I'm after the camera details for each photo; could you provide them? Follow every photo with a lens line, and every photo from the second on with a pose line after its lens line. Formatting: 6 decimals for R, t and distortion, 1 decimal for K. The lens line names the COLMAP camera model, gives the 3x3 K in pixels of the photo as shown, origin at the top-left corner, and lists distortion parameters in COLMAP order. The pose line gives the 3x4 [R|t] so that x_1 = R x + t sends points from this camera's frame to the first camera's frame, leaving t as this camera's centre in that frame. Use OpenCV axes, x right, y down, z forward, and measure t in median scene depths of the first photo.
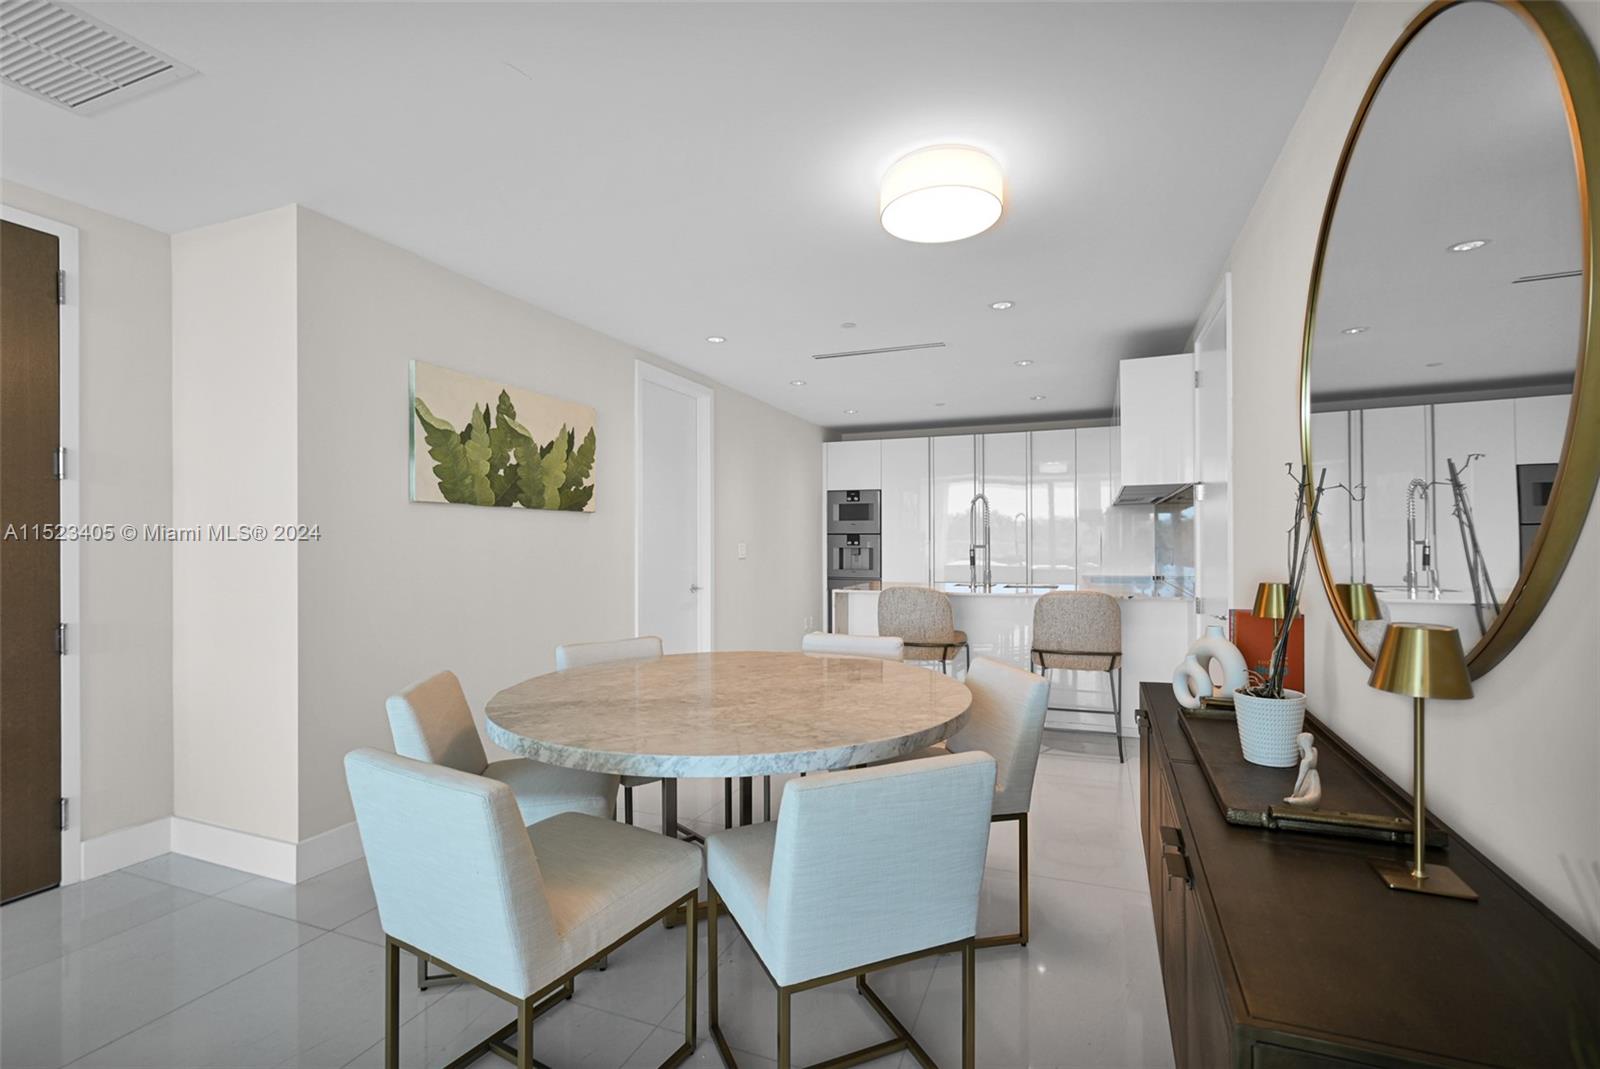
lens RADIAL K [[721.5, 0, 806.8], [0, 721.5, 531.1], [0, 0, 1]] dist [-0.002169, 0.000071]
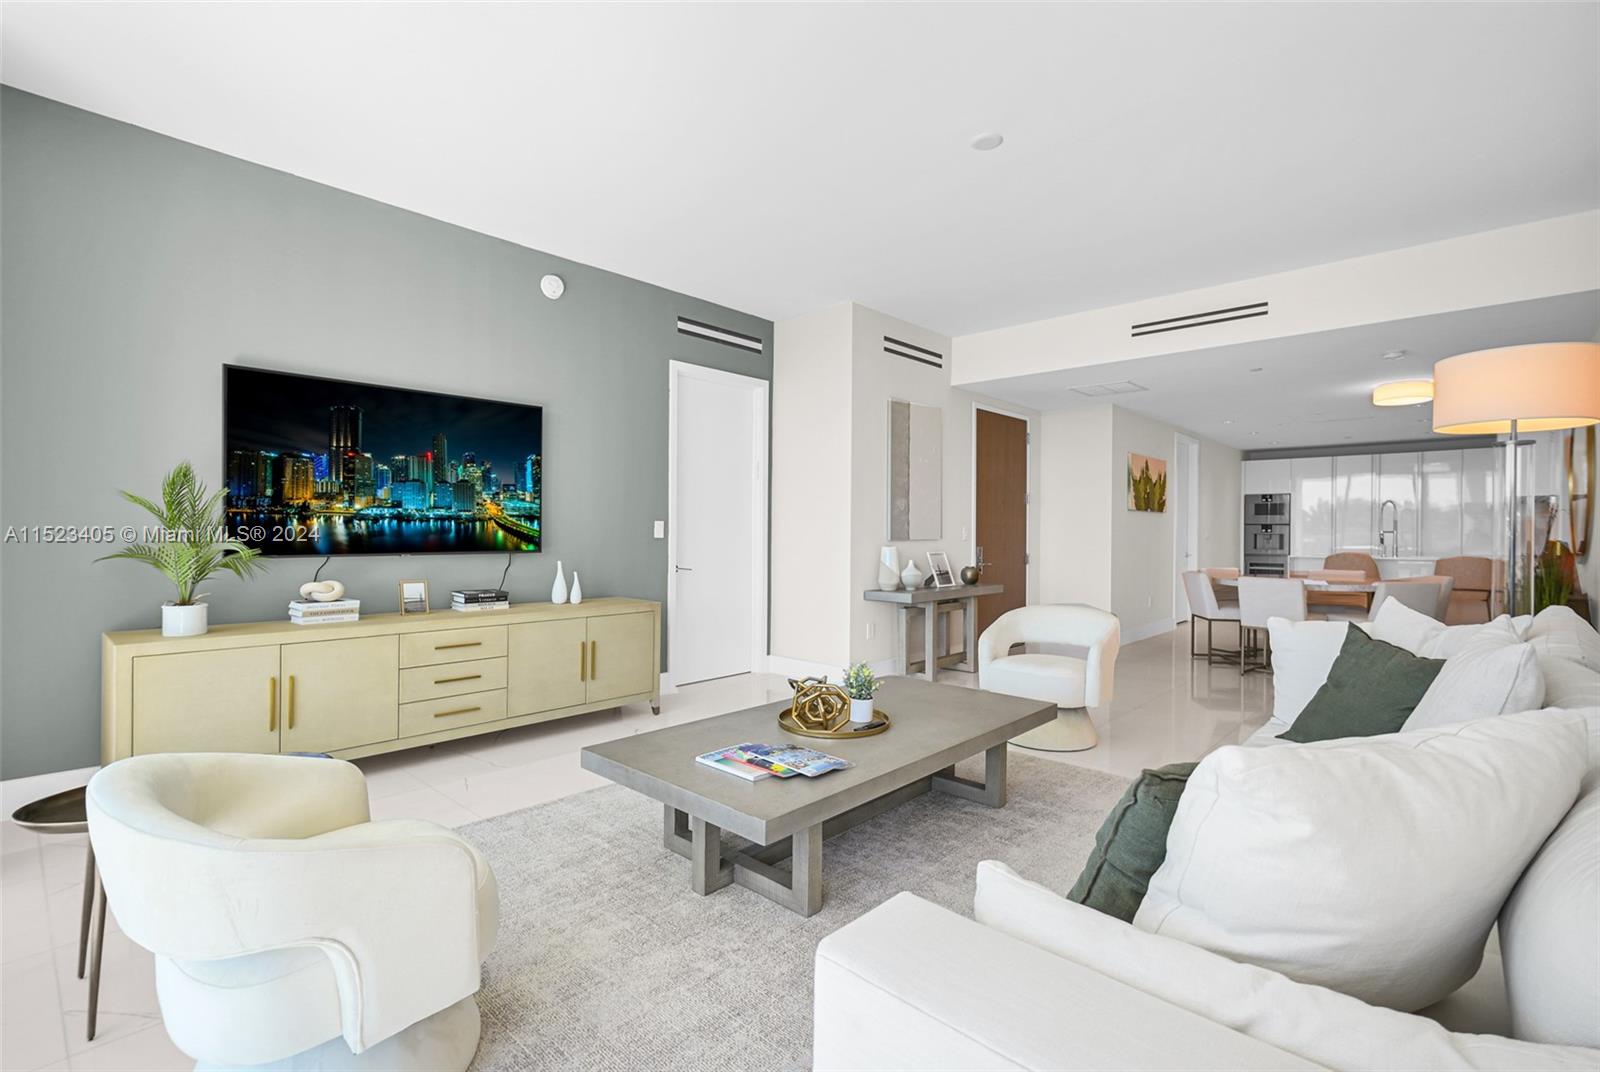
lens RADIAL K [[721.5, 0, 806.8], [0, 721.5, 532.6], [0, 0, 1]] dist [-0.002169, 0.000071]
pose [[0.931381, 0.006843, -0.363981, -0.272155], [-0.001476, 0.999886, 0.015021, 0.000290], [0.364042, -0.013453, 0.931285, -0.692322]]
